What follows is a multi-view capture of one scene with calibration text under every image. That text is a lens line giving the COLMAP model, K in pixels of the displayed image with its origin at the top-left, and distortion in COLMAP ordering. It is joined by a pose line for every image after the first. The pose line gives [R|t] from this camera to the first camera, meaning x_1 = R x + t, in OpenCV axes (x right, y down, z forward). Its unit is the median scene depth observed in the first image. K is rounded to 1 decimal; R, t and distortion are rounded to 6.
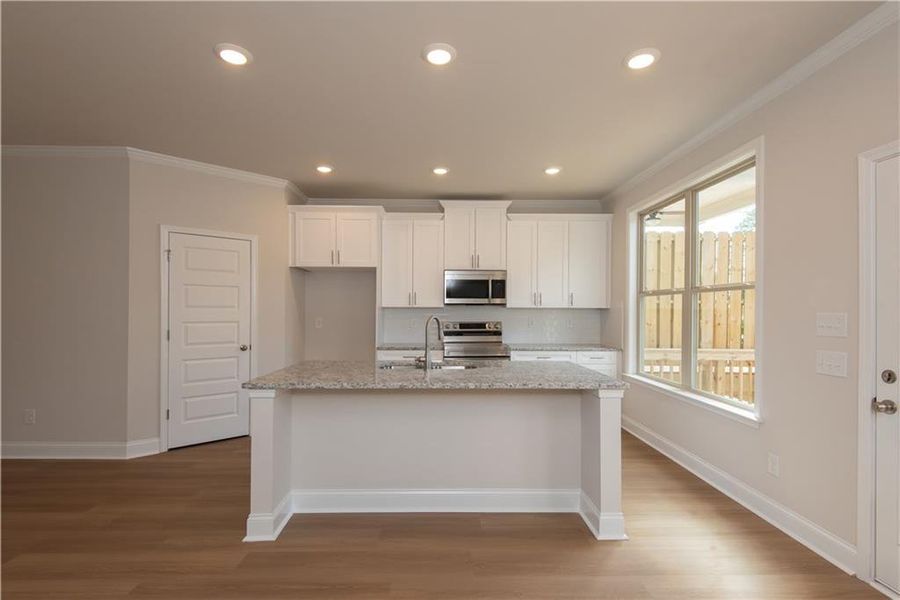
lens RADIAL K [[412.8, 0, 451.5], [0, 412.8, 306.6], [0, 0, 1]] dist [-0.004344, -0.000914]
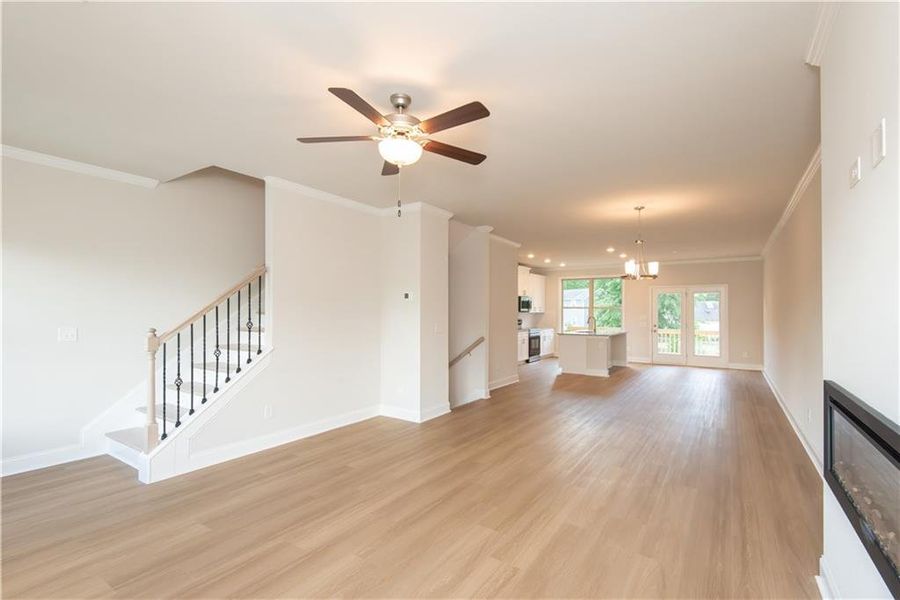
lens RADIAL K [[412.8, 0, 450.4], [0, 412.8, 299.5], [0, 0, 1]] dist [-0.004344, -0.000914]
pose [[0.576792, 0.021196, 0.816616, -2.085882], [-0.005445, 0.999741, -0.022104, -0.018884], [-0.816873, 0.008303, 0.576758, 0.005315]]
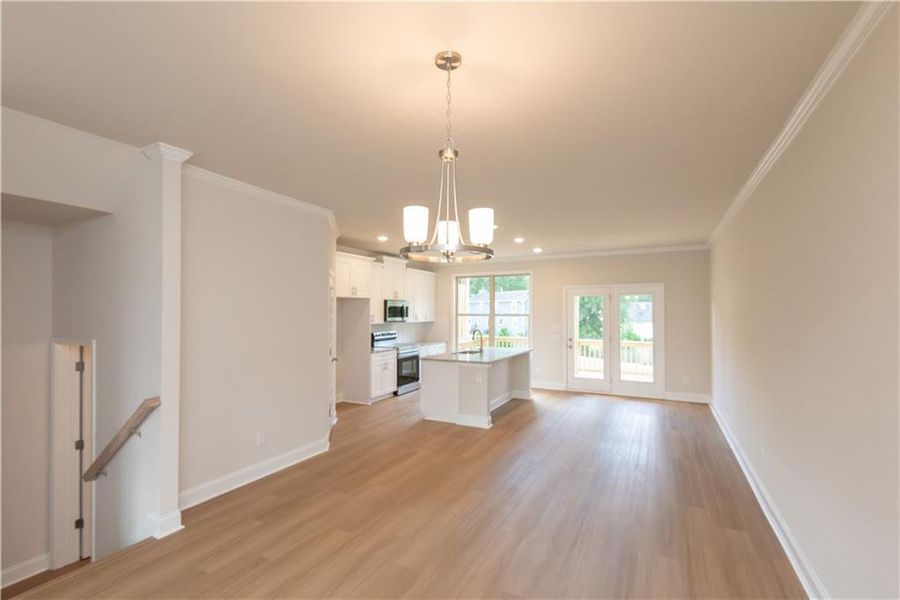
lens RADIAL K [[412.8, 0, 450.3], [0, 412.8, 305.4], [0, 0, 1]] dist [-0.004344, -0.000914]
pose [[0.470790, 0.010443, 0.882184, -1.285917], [0.000918, 0.999924, -0.012326, -0.048870], [-0.882245, 0.006612, 0.470744, 0.039992]]
